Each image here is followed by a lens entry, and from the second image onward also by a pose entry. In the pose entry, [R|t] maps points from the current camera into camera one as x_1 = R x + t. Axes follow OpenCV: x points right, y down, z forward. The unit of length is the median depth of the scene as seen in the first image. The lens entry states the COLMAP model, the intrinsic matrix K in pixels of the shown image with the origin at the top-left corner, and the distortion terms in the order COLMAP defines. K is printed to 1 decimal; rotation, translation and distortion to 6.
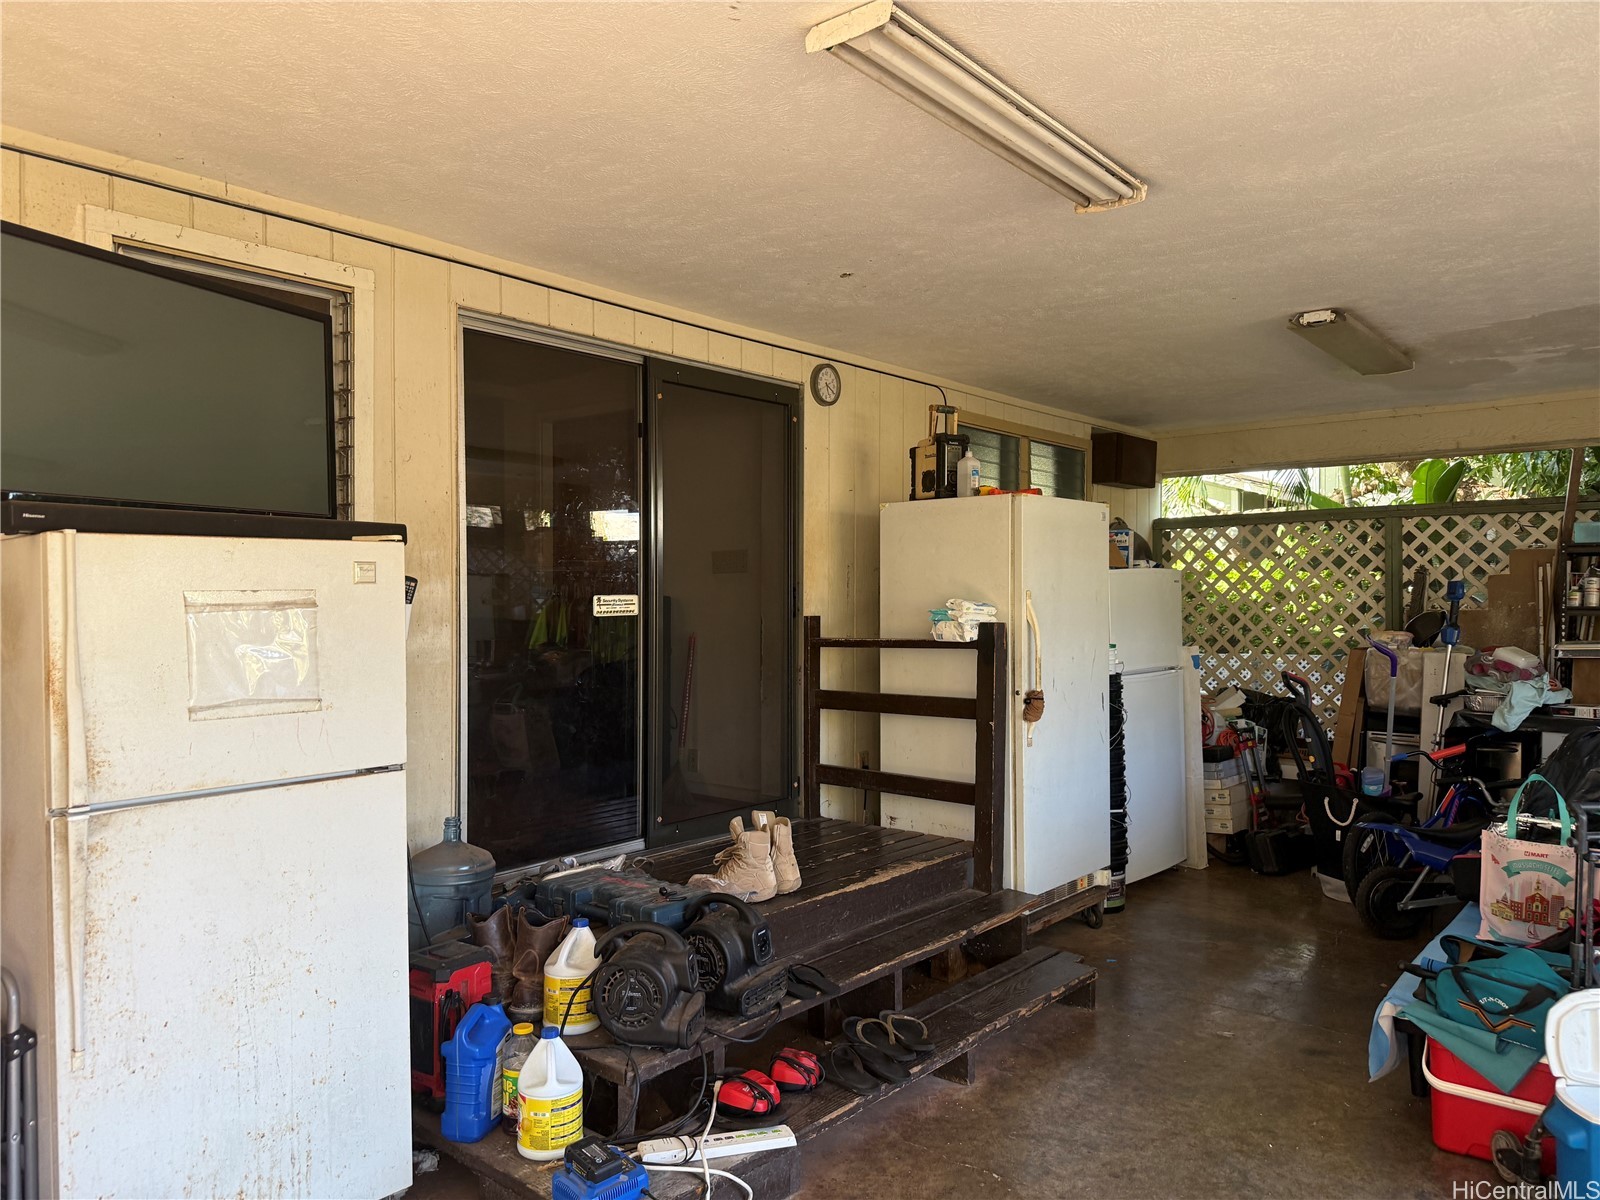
lens RADIAL K [[1136.4, 0, 799.1], [0, 1136.4, 602.9], [0, 0, 1]] dist [0.001420, -0.000760]
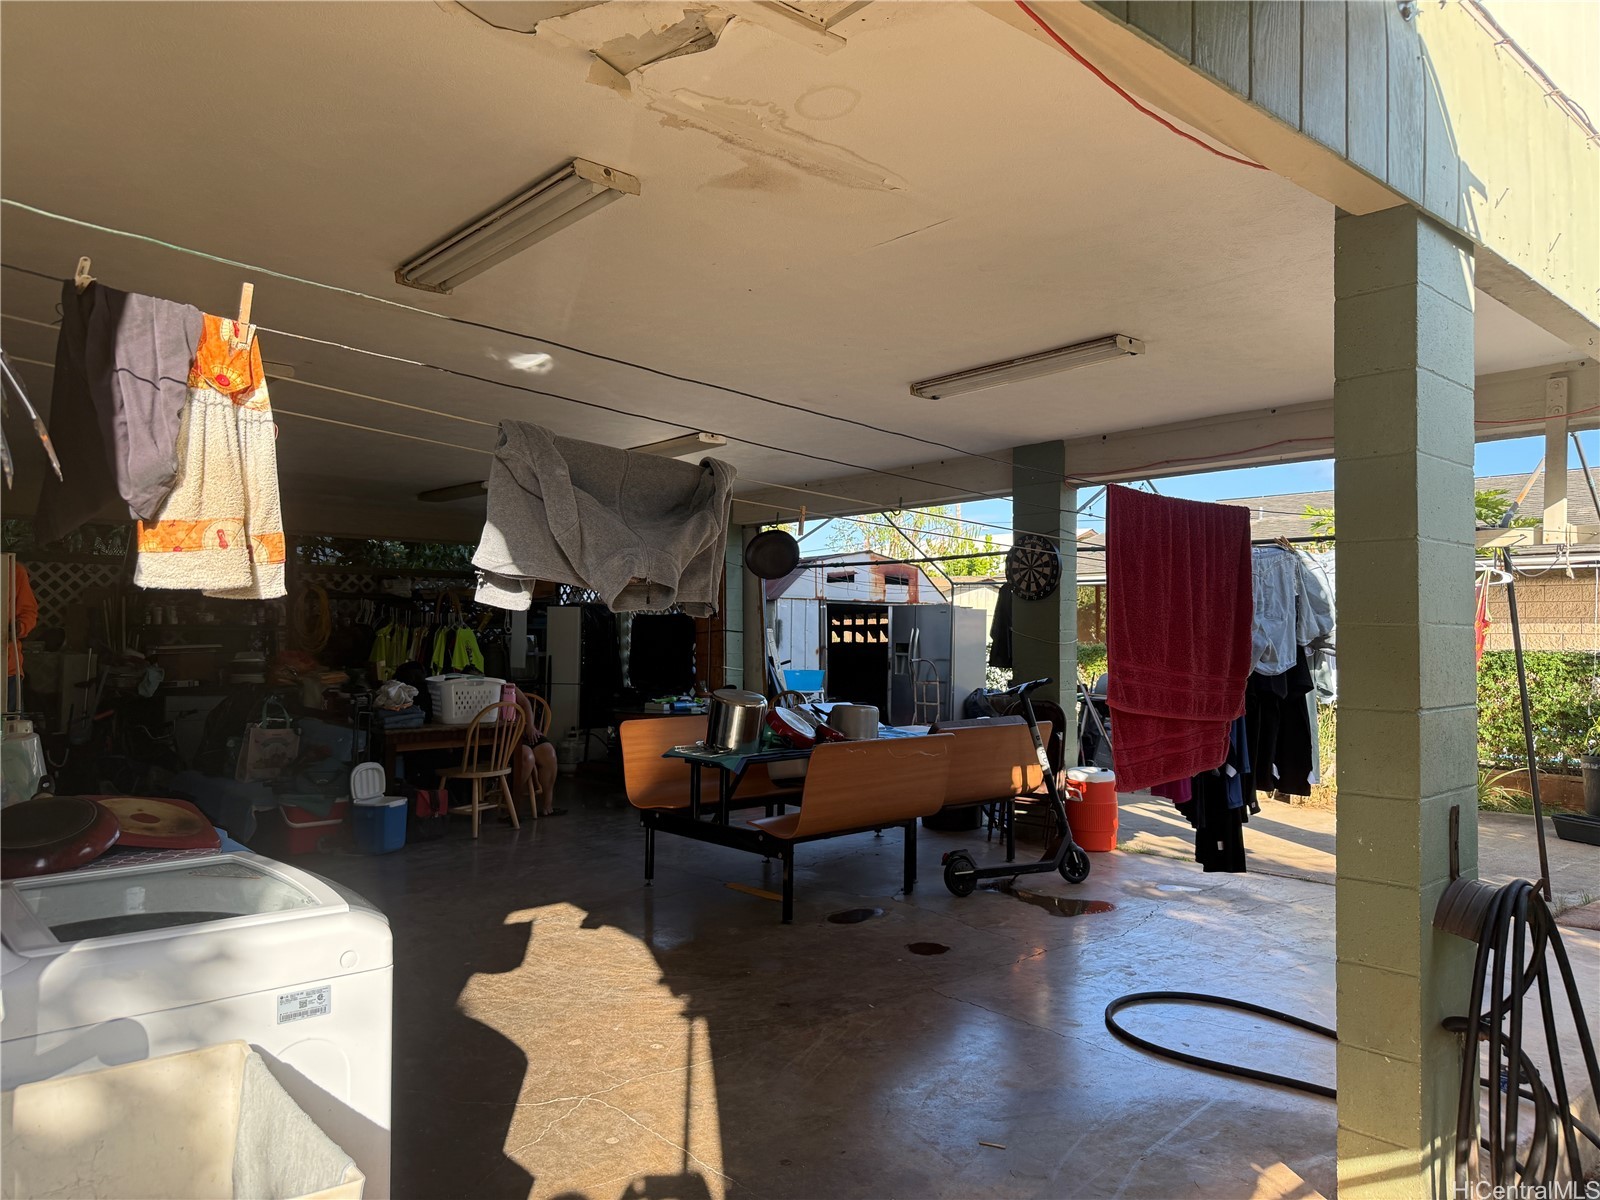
lens RADIAL K [[1136.4, 0, 798.9], [0, 1136.4, 605.1], [0, 0, 1]] dist [0.001420, -0.000760]
pose [[0.142728, 0.031454, 0.989262, -0.778585], [0.002545, 0.999480, -0.032146, 0.029229], [-0.989759, 0.007106, 0.142573, -0.161151]]
